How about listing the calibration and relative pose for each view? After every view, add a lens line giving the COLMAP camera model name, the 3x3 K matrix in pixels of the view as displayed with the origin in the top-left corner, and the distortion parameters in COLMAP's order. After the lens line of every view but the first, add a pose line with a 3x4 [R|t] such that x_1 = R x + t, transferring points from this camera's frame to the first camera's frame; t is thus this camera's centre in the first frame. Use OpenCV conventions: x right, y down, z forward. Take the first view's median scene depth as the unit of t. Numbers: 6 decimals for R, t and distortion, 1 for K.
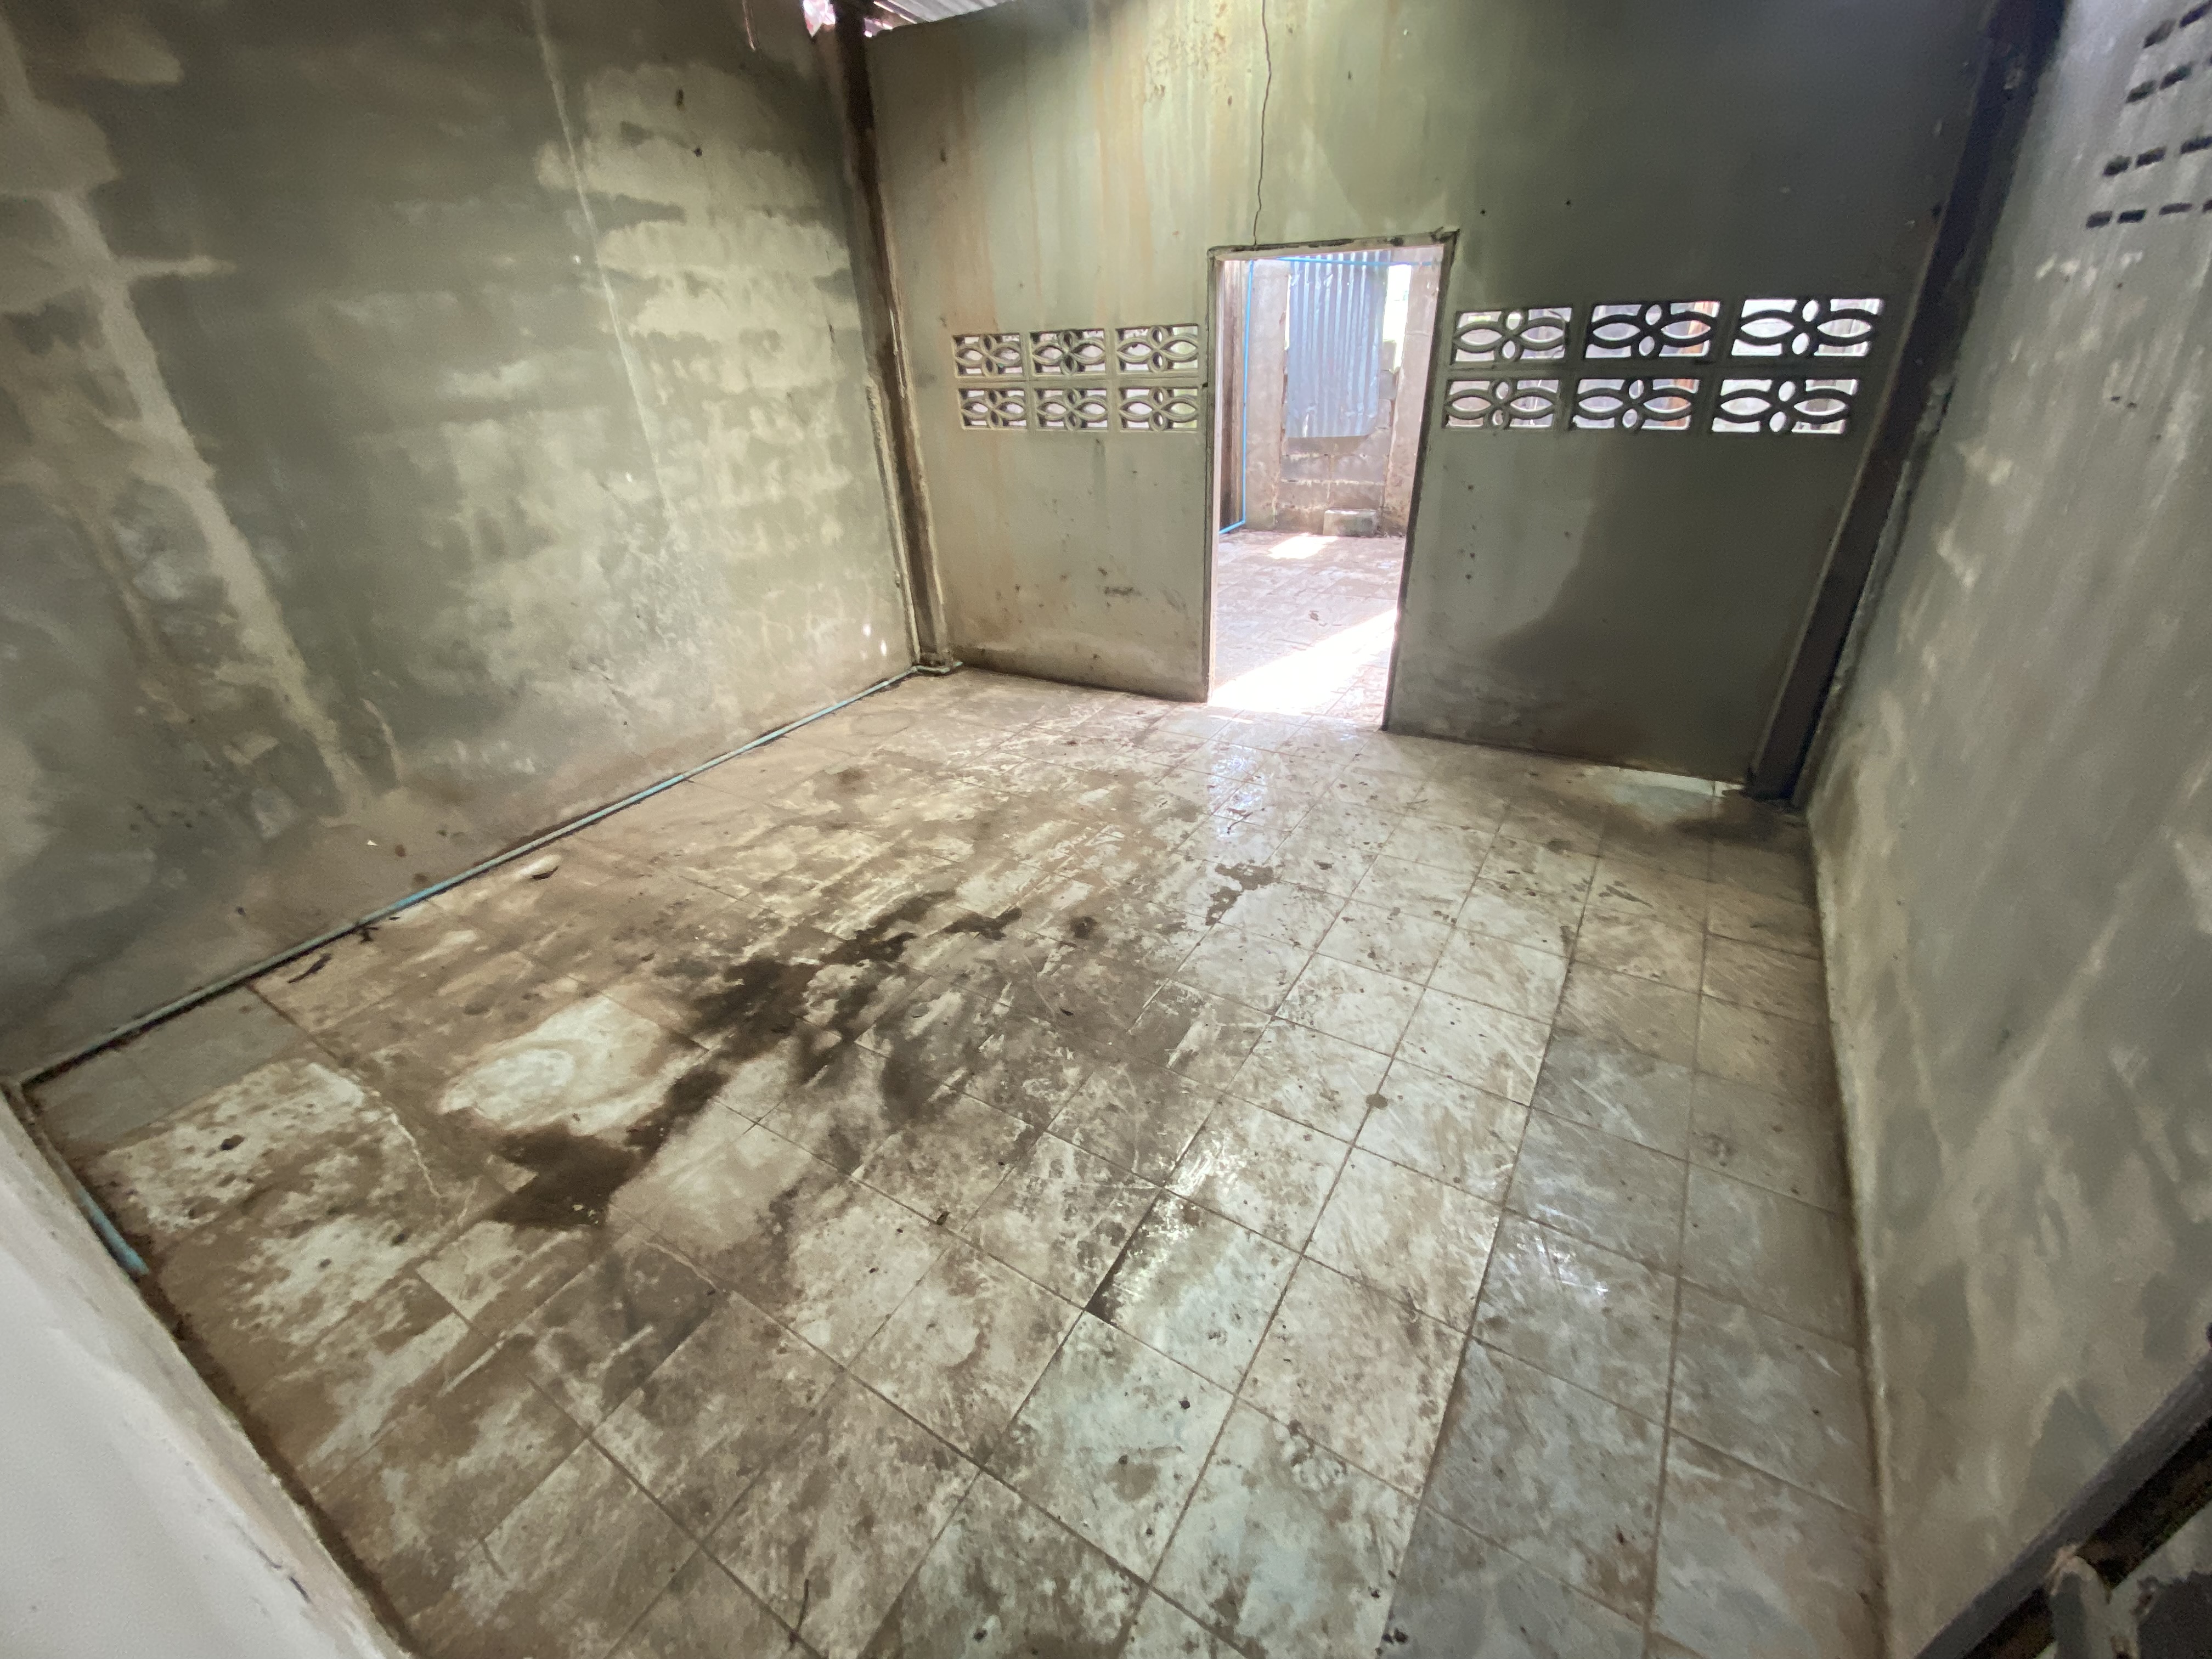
lens RADIAL K [[897.1, 0, 1107.1], [0, 897.1, 833.5], [0, 0, 1]] dist [0.000181, -0.000047]
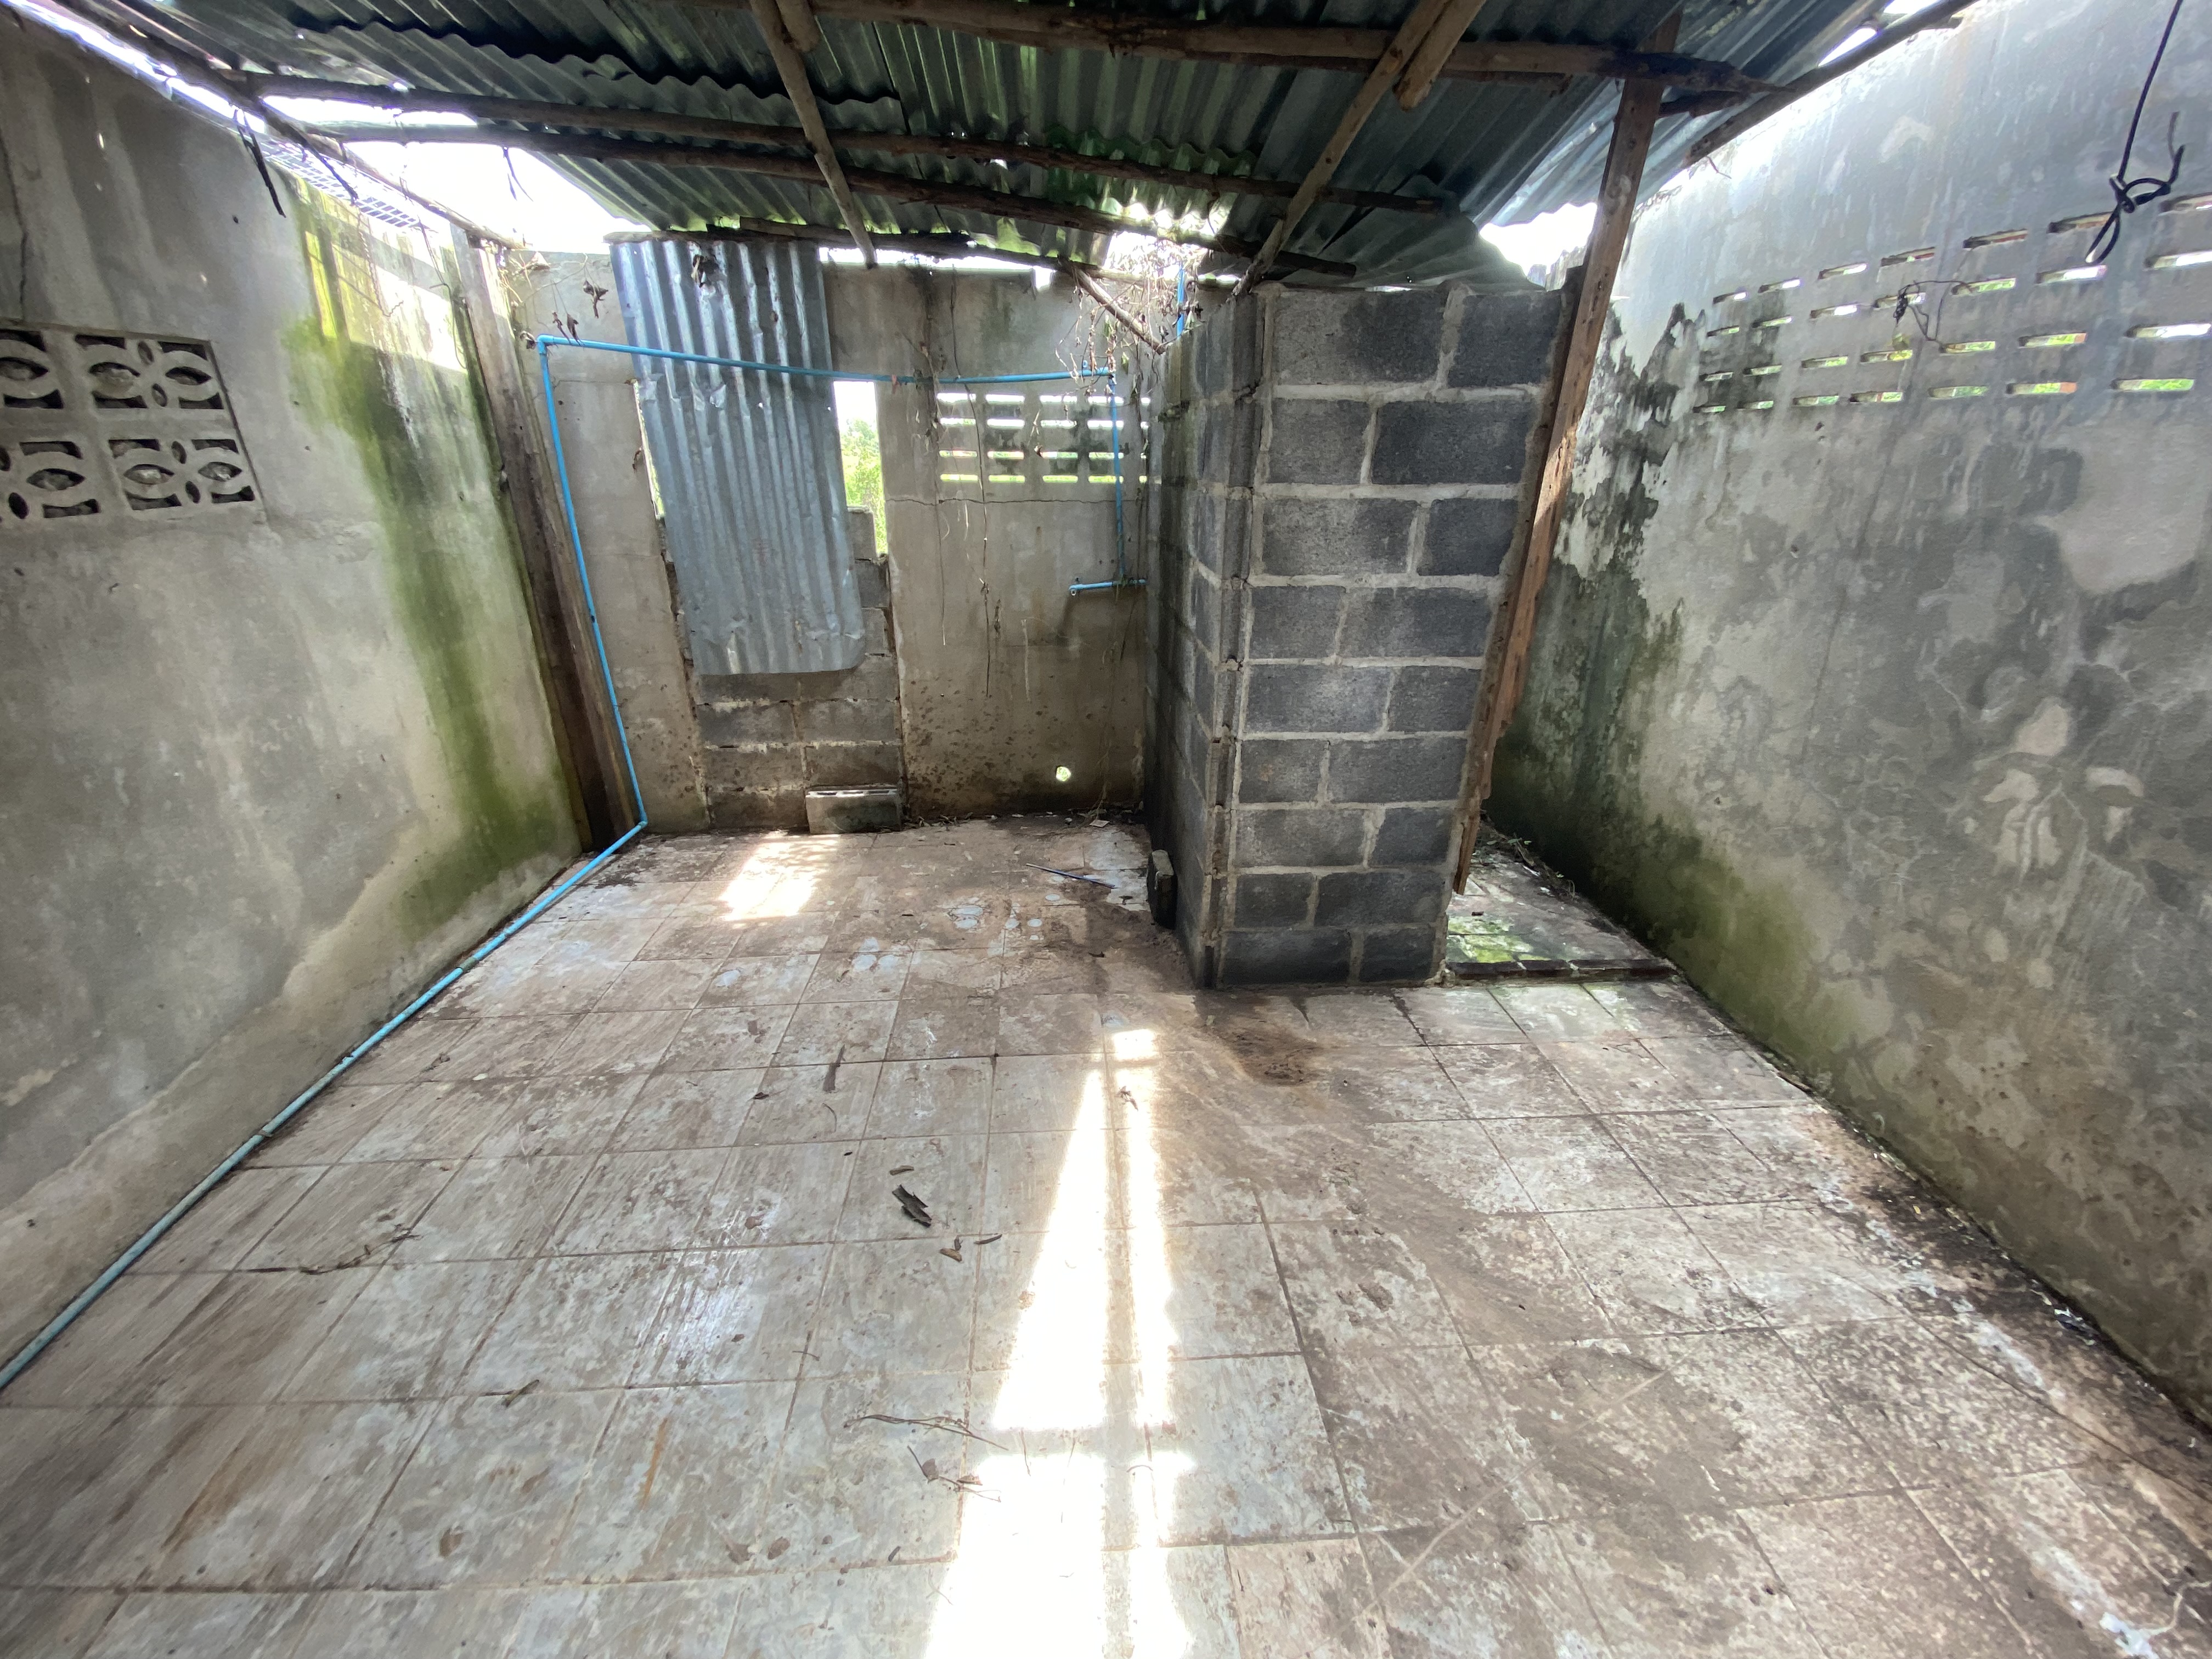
lens RADIAL K [[879.4, 0, 1110.8], [0, 879.4, 836.7], [0, 0, 1]] dist [0.001139, -0.000027]
pose [[0.807536, -0.195965, 0.556312, 0.090902], [0.257567, 0.965672, -0.033715, -0.274957], [-0.530608, 0.170514, 0.830289, 0.465859]]
